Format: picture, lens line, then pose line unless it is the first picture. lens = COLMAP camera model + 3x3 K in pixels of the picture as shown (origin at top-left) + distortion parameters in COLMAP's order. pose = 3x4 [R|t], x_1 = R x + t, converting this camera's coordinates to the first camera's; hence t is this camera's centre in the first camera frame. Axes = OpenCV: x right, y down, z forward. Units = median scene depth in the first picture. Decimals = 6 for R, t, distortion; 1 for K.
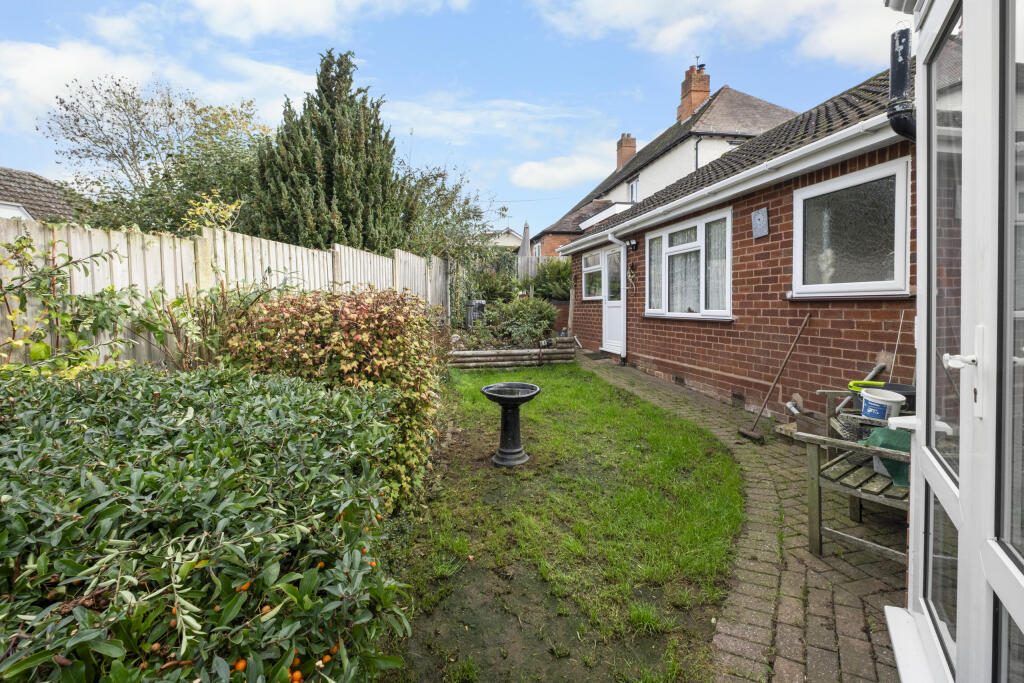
lens RADIAL K [[456.7, 0, 512.0], [0, 456.7, 314.3], [0, 0, 1]] dist [0.000078, -0.000015]
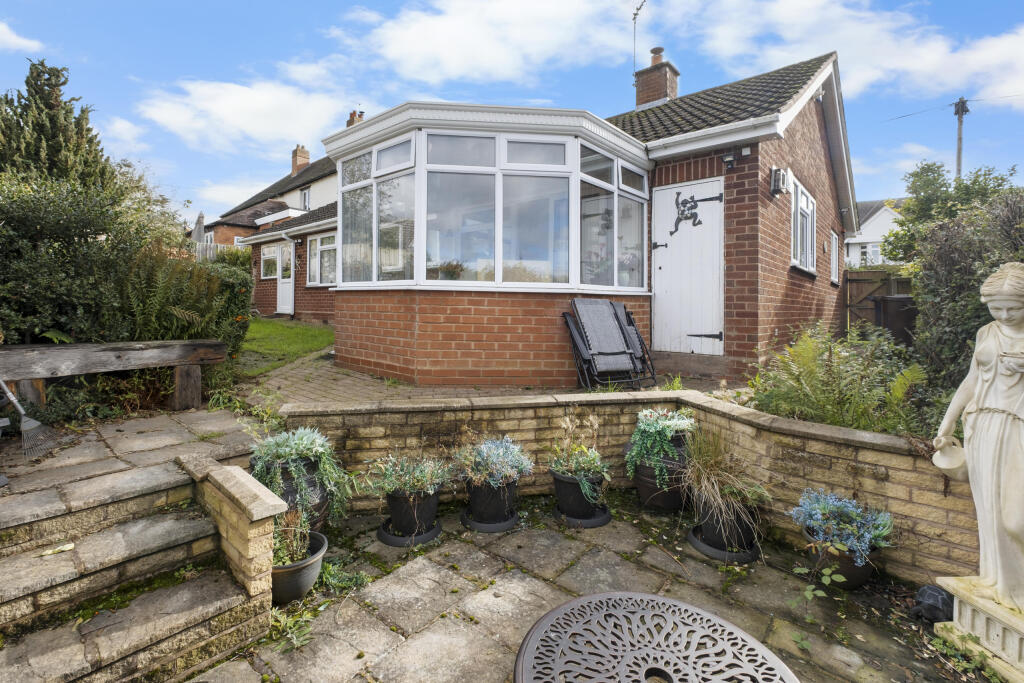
lens RADIAL K [[456.7, 0, 512.0], [0, 456.7, 314.3], [0, 0, 1]] dist [0.000078, -0.000015]
pose [[0.780516, 0.011786, 0.625025, -0.108933], [-0.007275, 0.999926, -0.009770, 0.080317], [-0.625094, 0.003079, 0.780544, -0.520045]]
